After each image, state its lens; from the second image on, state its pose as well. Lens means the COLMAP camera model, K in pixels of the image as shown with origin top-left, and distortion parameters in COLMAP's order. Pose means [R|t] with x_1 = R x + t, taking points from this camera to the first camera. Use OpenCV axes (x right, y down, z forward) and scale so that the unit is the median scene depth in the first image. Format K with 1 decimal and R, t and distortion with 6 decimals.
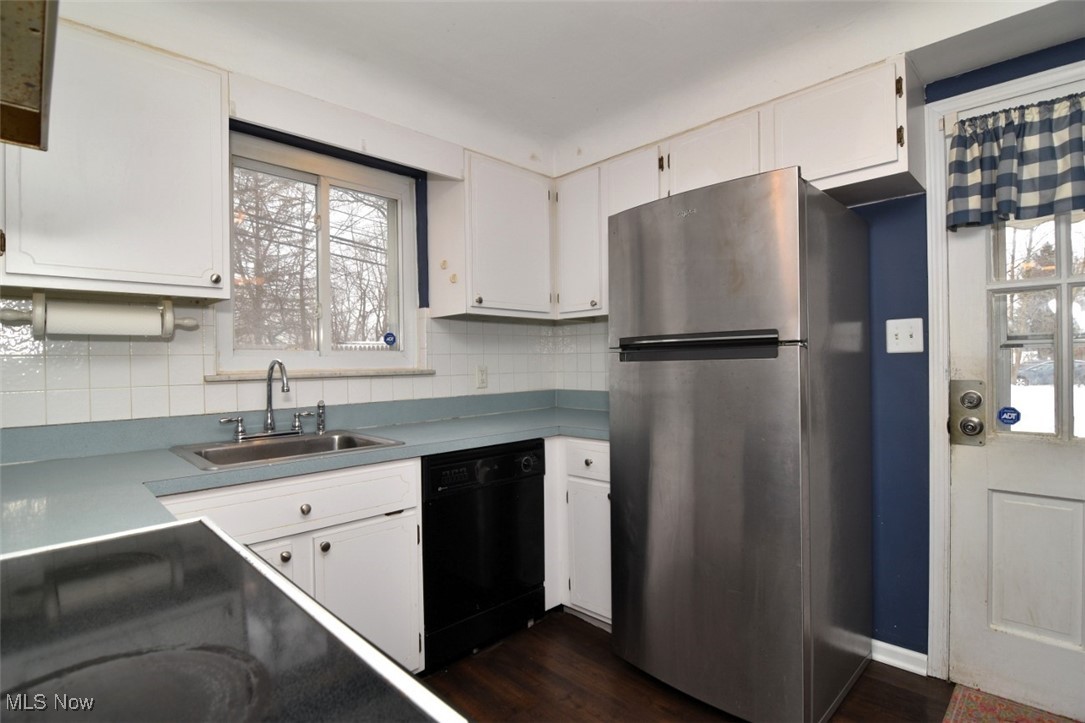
lens RADIAL K [[528.8, 0, 548.4], [0, 528.8, 361.9], [0, 0, 1]] dist [-0.001077, -0.008810]
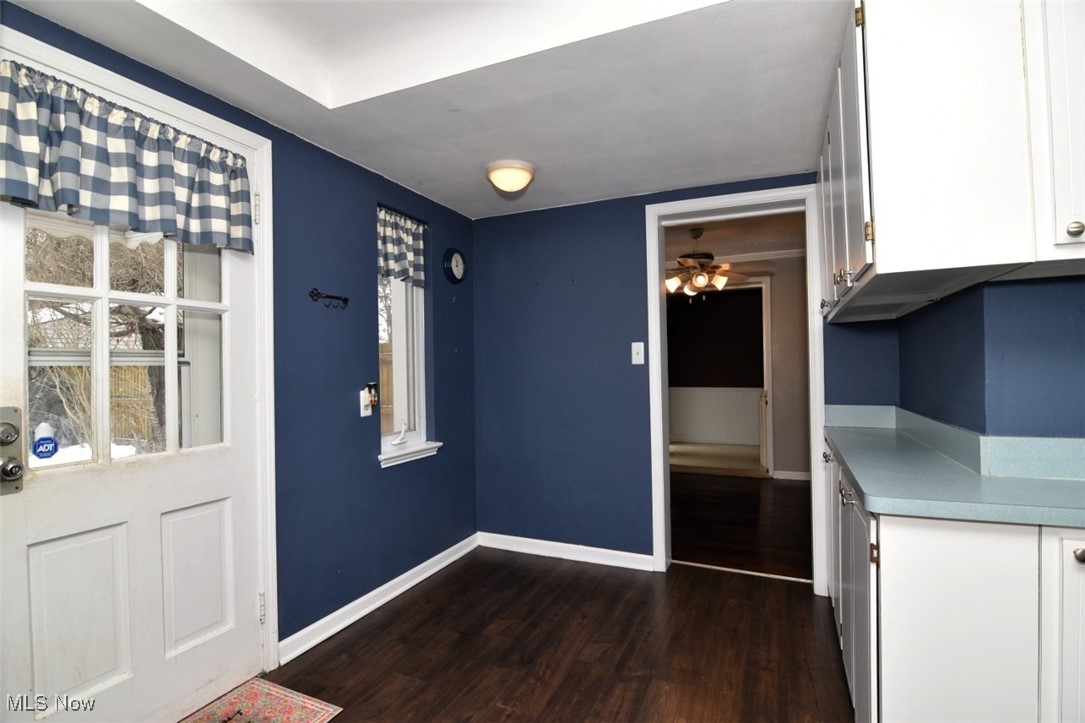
lens RADIAL K [[528.8, 0, 543.7], [0, 528.8, 363.4], [0, 0, 1]] dist [-0.001077, -0.008810]
pose [[-0.345359, 0.022152, 0.938209, -0.157905], [0.018571, 0.999687, -0.016768, -0.001004], [-0.938287, 0.011633, -0.345663, 0.529731]]
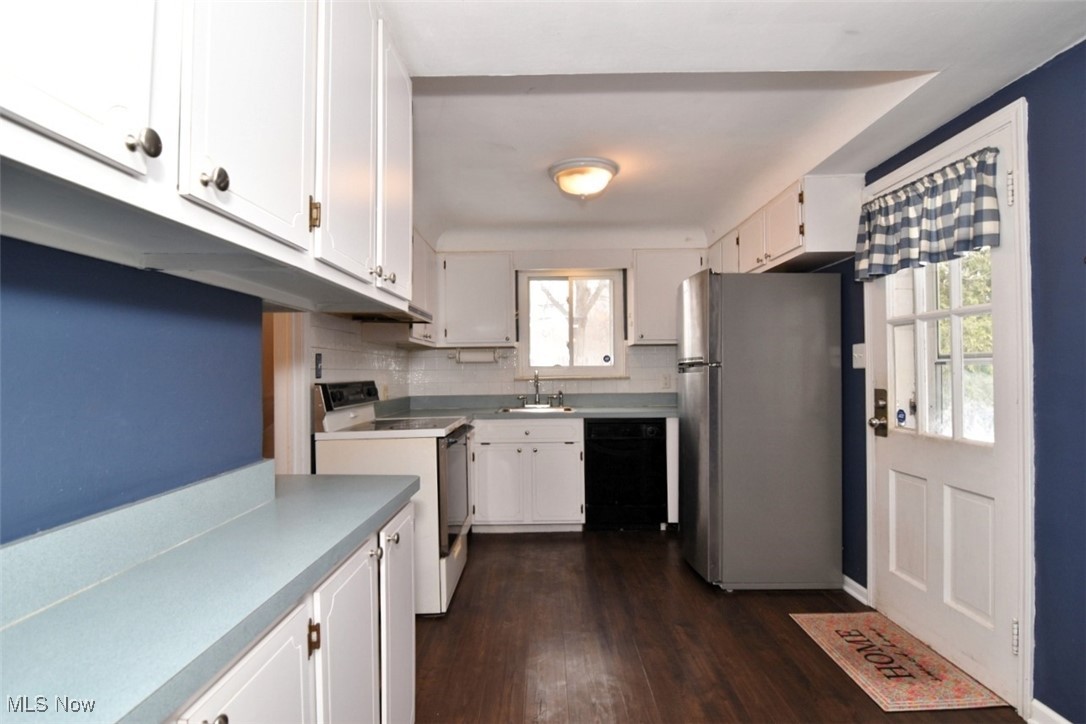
lens RADIAL K [[537.9, 0, 542.5], [0, 537.9, 364.0], [0, 0, 1]] dist [-0.022777, -0.001684]
pose [[0.704628, -0.002924, -0.709571, 1.149520], [-0.000649, 0.999988, -0.004765, -0.023117], [0.709577, 0.003818, 0.704618, -0.595871]]
